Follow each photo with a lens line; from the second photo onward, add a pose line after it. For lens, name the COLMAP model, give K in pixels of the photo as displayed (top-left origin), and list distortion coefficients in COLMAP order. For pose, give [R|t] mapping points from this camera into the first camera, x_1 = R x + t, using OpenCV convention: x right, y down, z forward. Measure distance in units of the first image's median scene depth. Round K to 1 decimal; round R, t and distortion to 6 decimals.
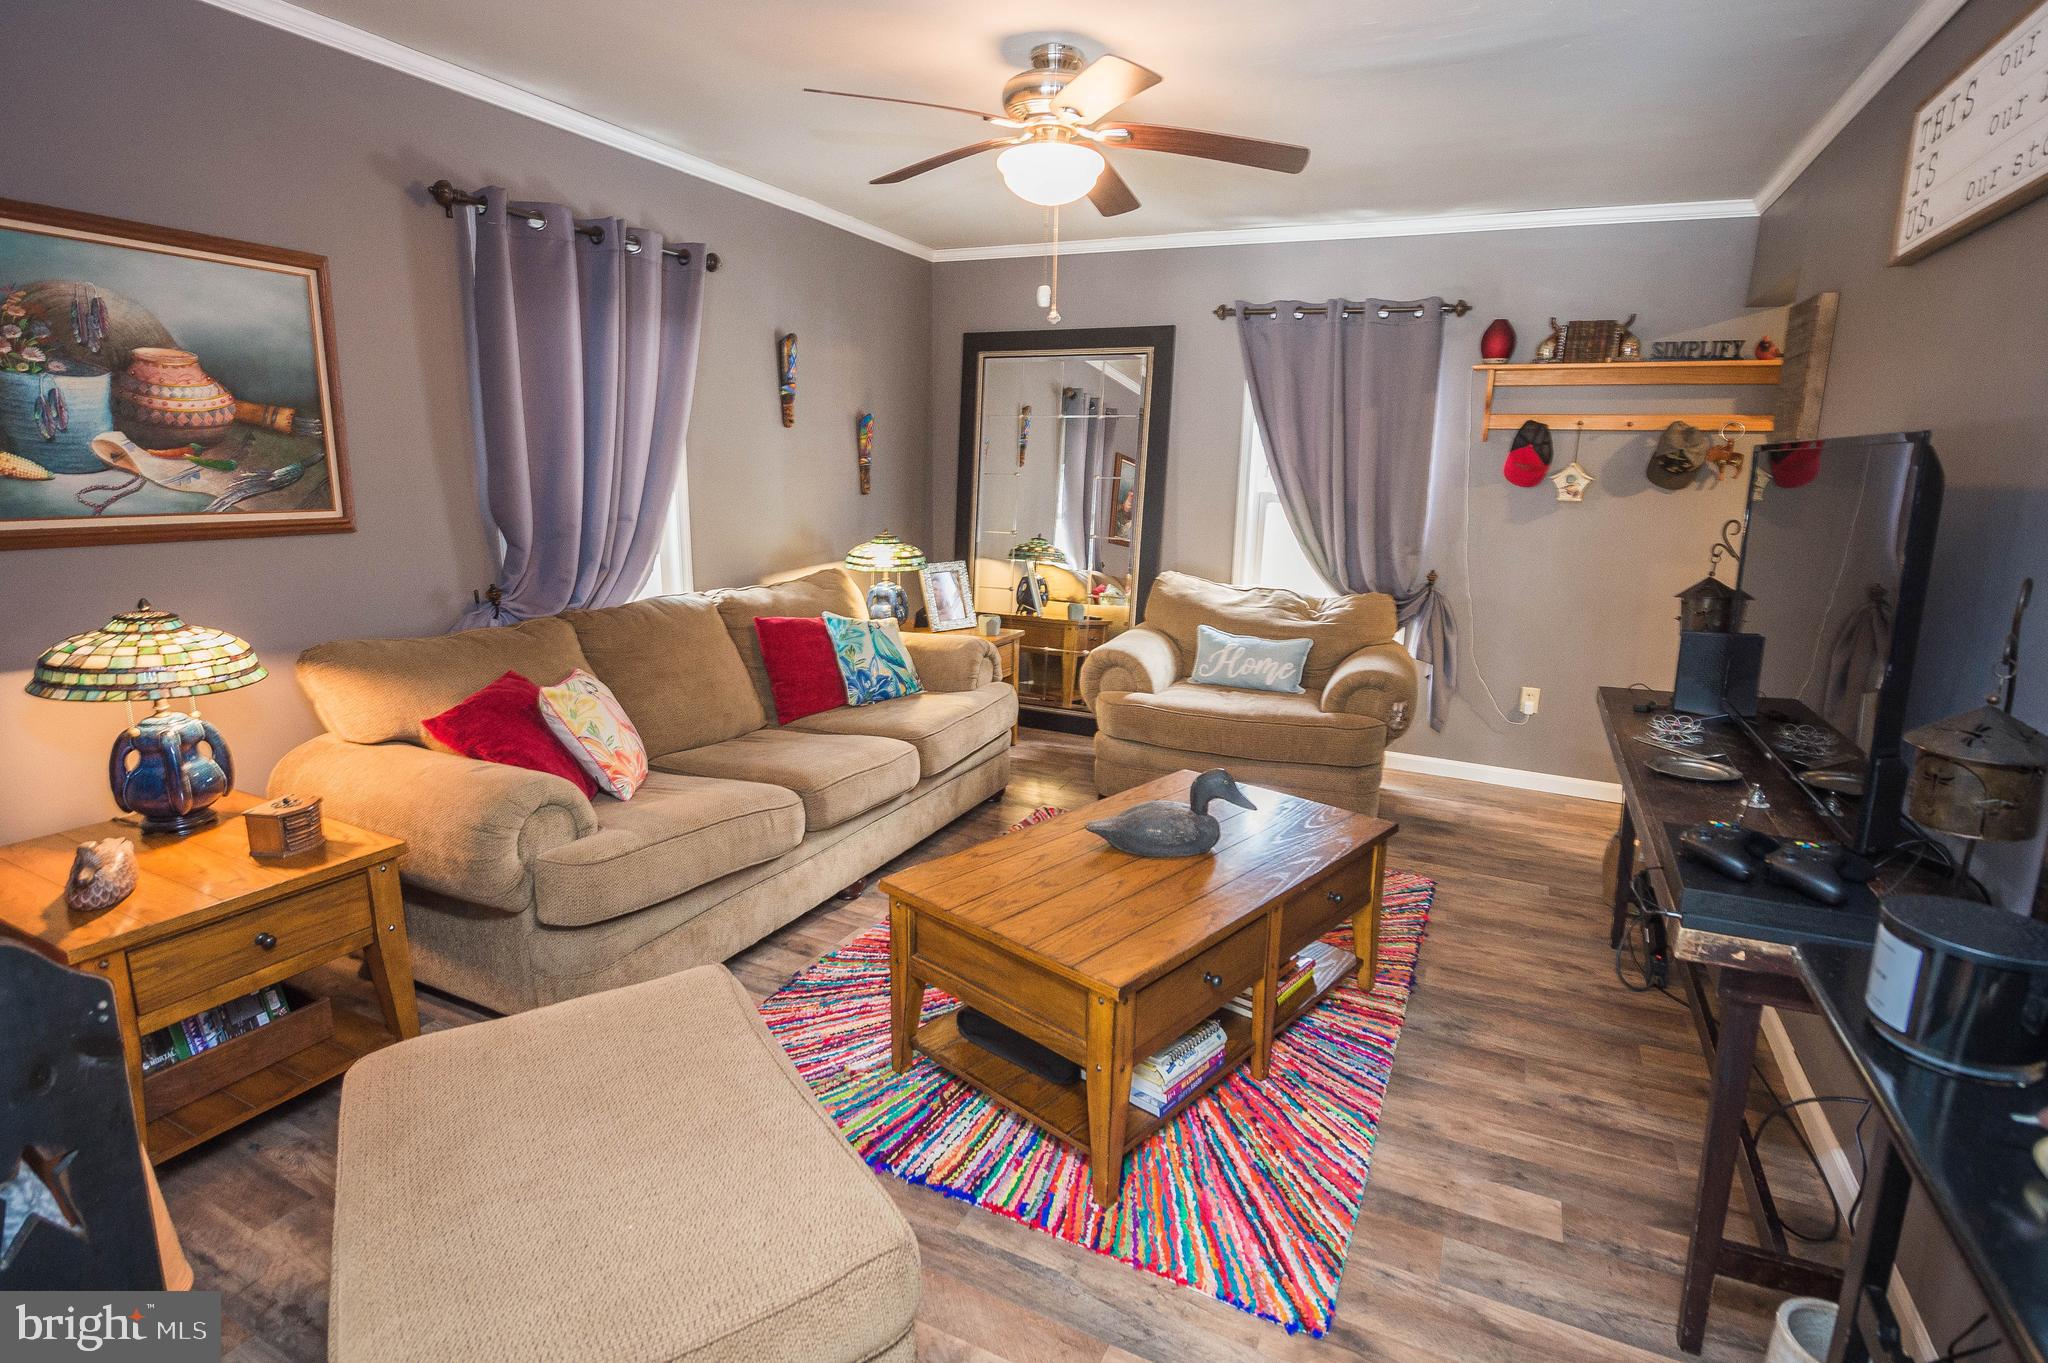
lens RADIAL K [[999.7, 0, 1024.0], [0, 999.7, 681.5], [0, 0, 1]] dist [-0.000452, 0.000000]
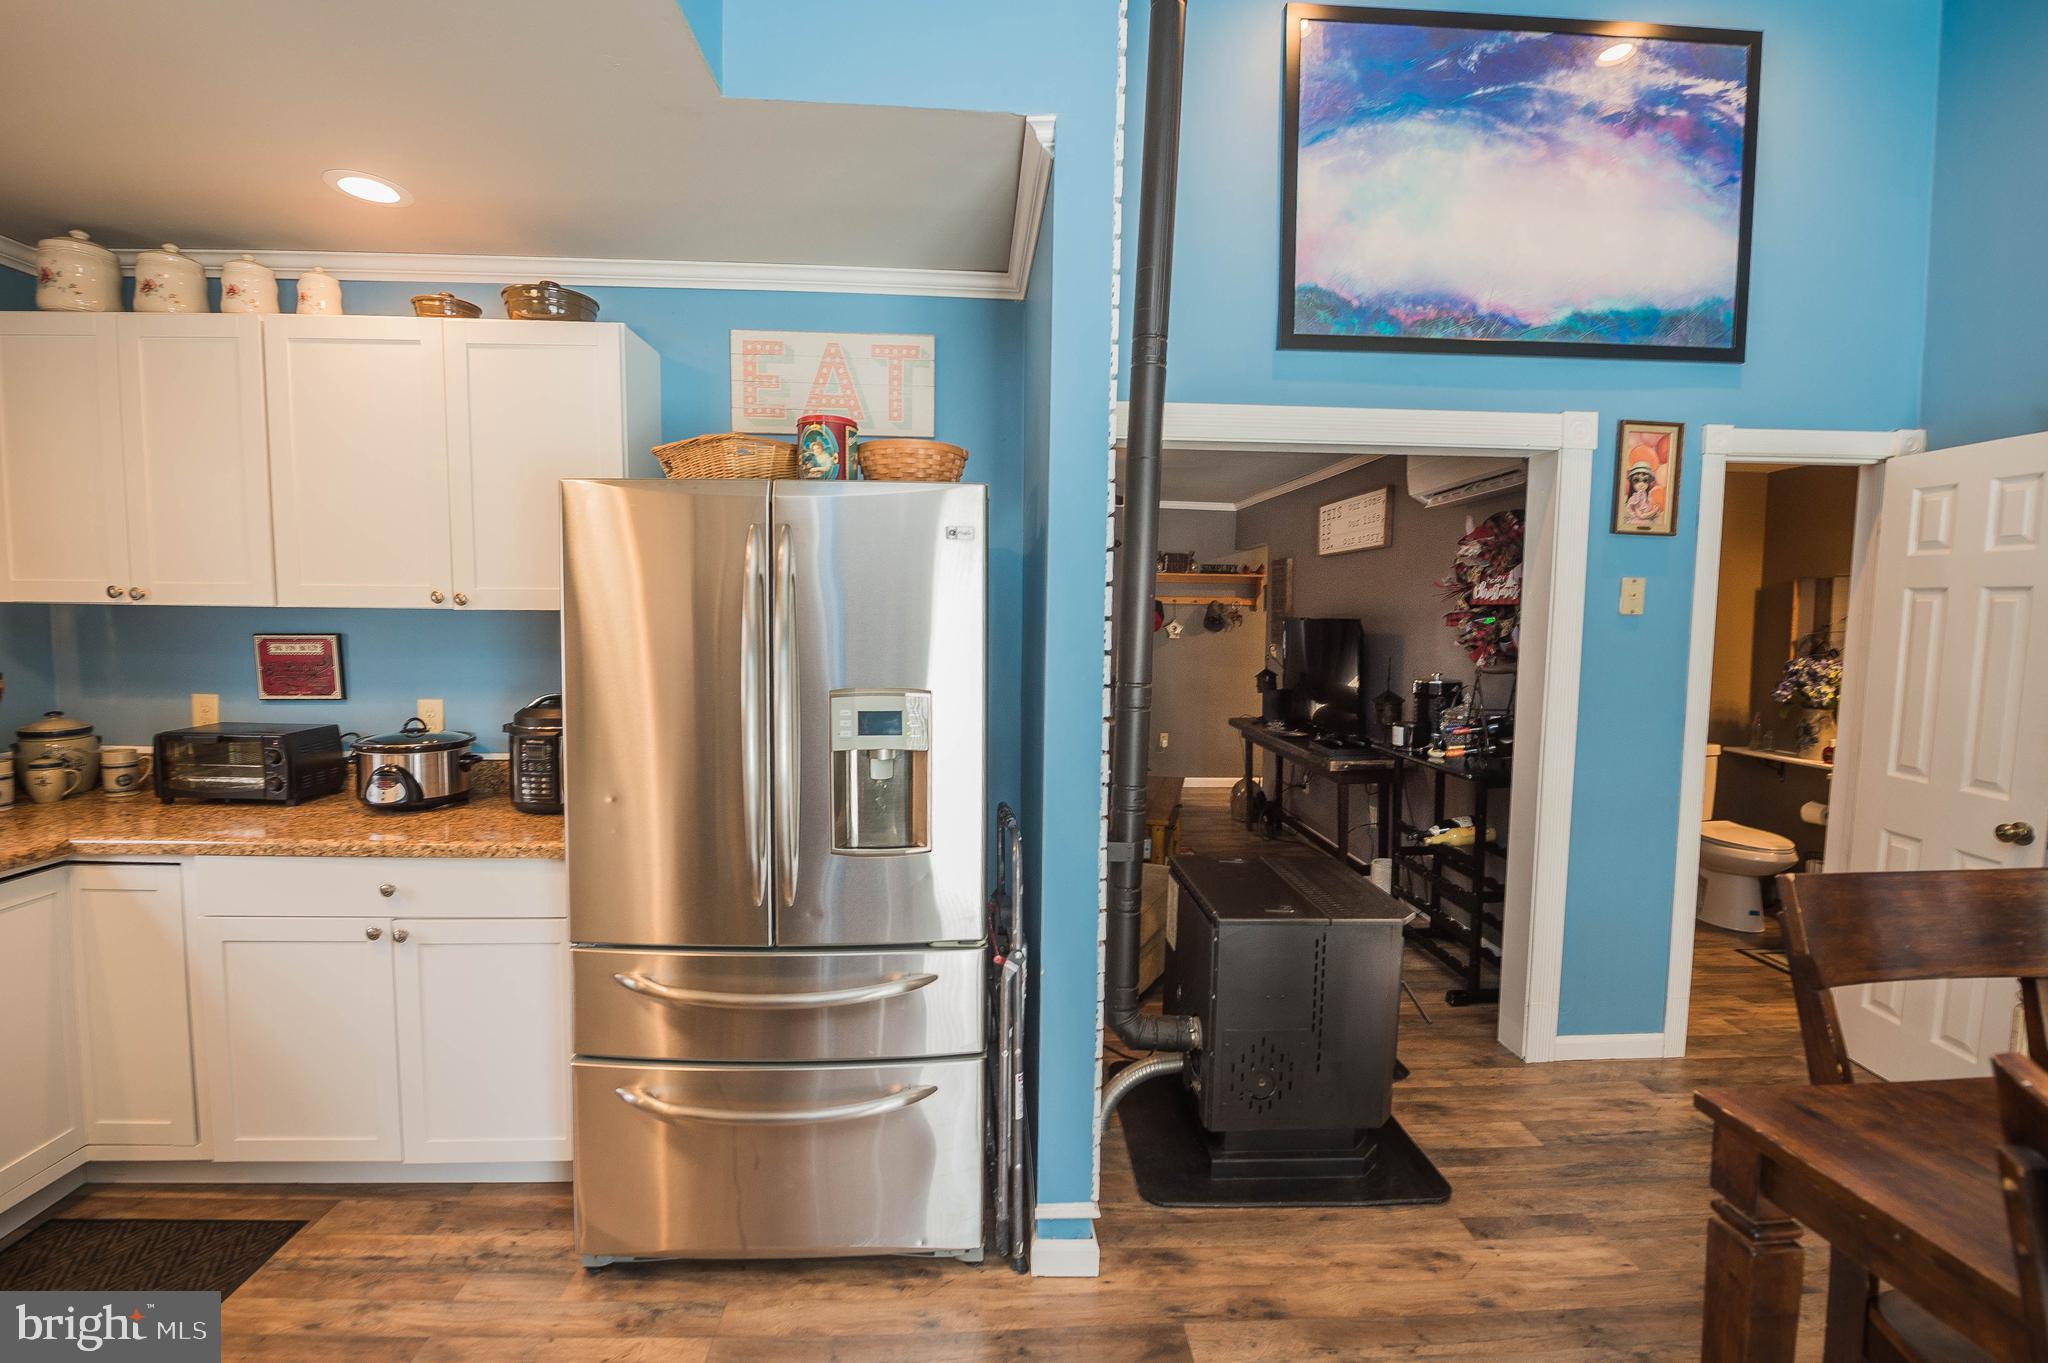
lens RADIAL K [[859.8, 0, 1024.0], [0, 859.8, 681.5], [0, 0, 1]] dist [0.000006, -0.000003]
pose [[0.883548, -0.047170, 0.465959, -0.572714], [0.108386, 0.988500, -0.105453, 0.059785], [-0.455626, 0.143676, 0.878500, -0.403251]]
